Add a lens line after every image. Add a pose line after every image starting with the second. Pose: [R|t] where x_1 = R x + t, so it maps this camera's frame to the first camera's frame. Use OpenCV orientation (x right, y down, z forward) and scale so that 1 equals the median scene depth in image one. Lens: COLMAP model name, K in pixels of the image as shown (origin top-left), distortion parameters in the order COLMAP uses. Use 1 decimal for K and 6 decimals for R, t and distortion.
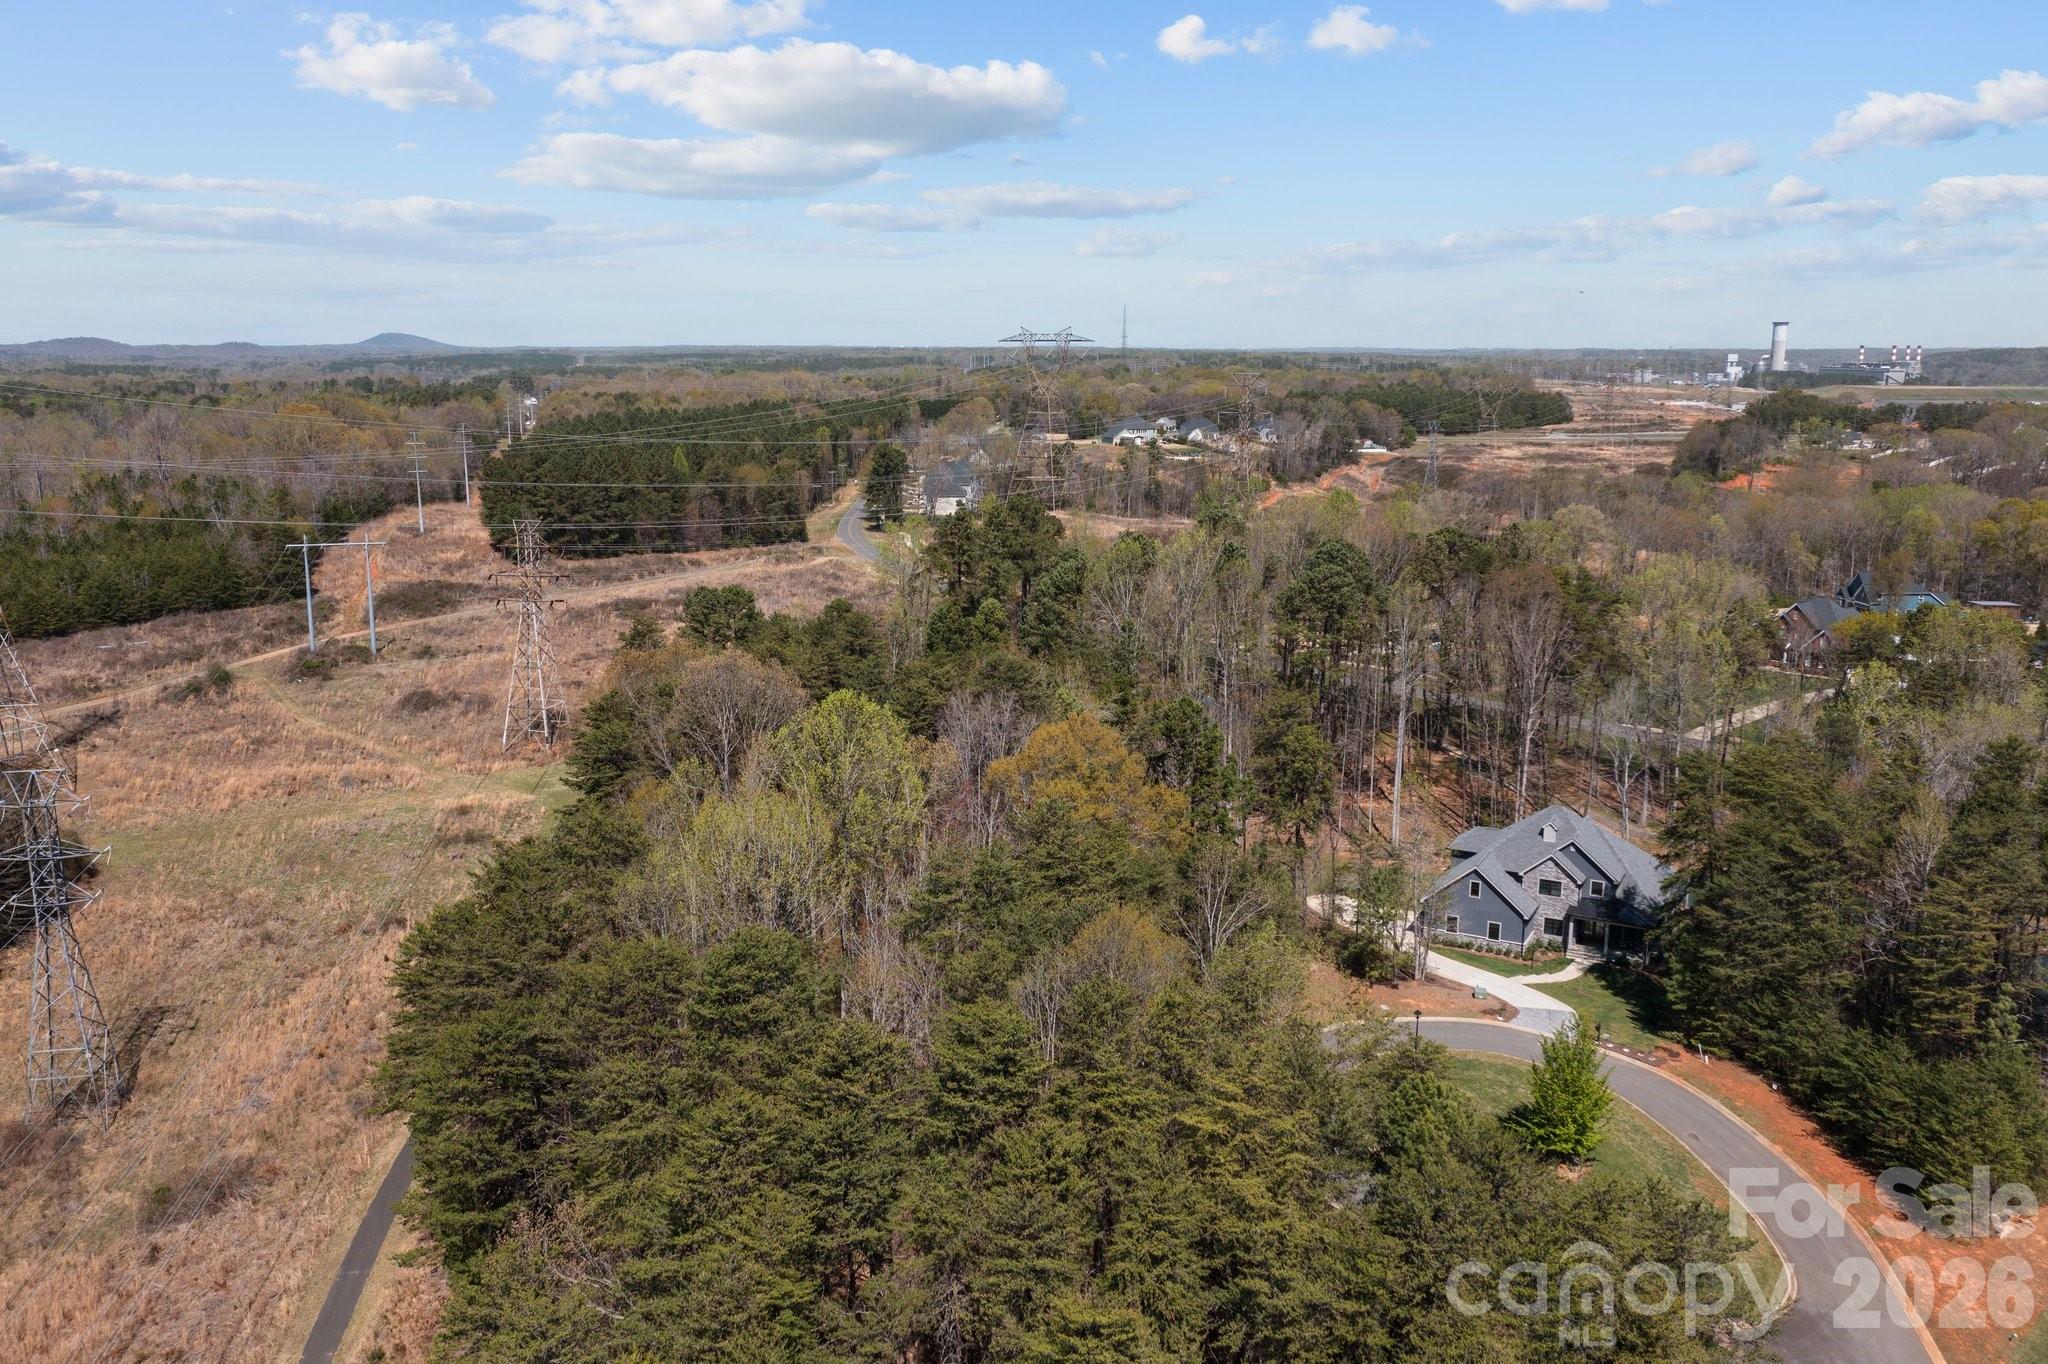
lens RADIAL K [[1692.7, 0, 1024.0], [0, 1692.7, 682.0], [0, 0, 1]] dist [-0.005585, -0.001991]
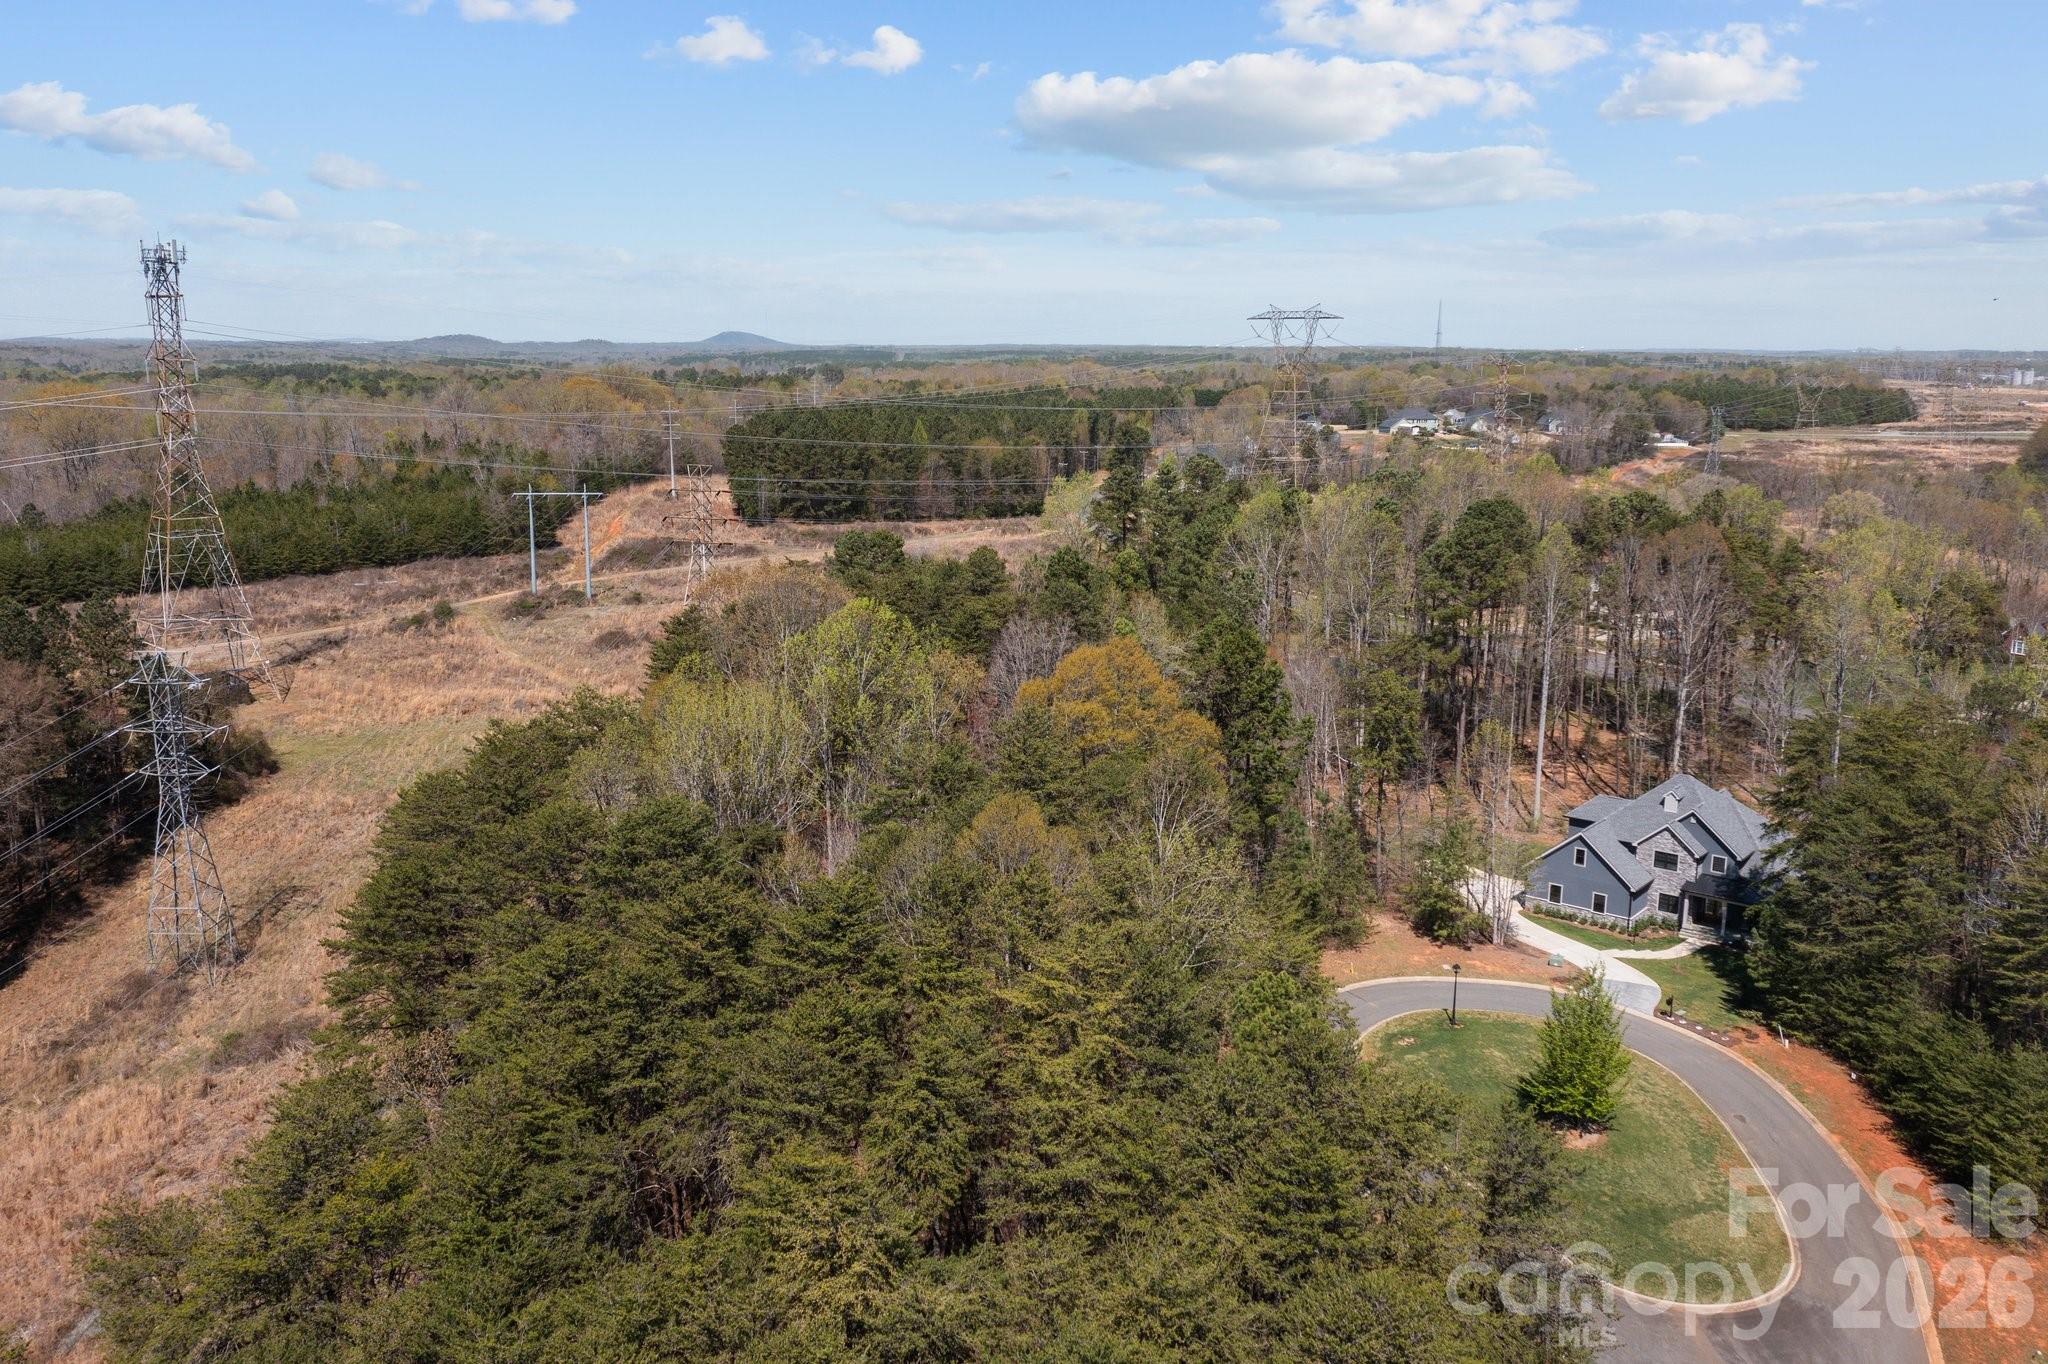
lens RADIAL K [[1692.7, 0, 1024.0], [0, 1692.7, 682.0], [0, 0, 1]] dist [-0.005585, -0.001991]
pose [[0.980031, 0.040787, -0.194619, 0.099598], [-0.041708, 0.999130, -0.000634, 0.027194], [0.194423, 0.008738, 0.980879, 0.015346]]
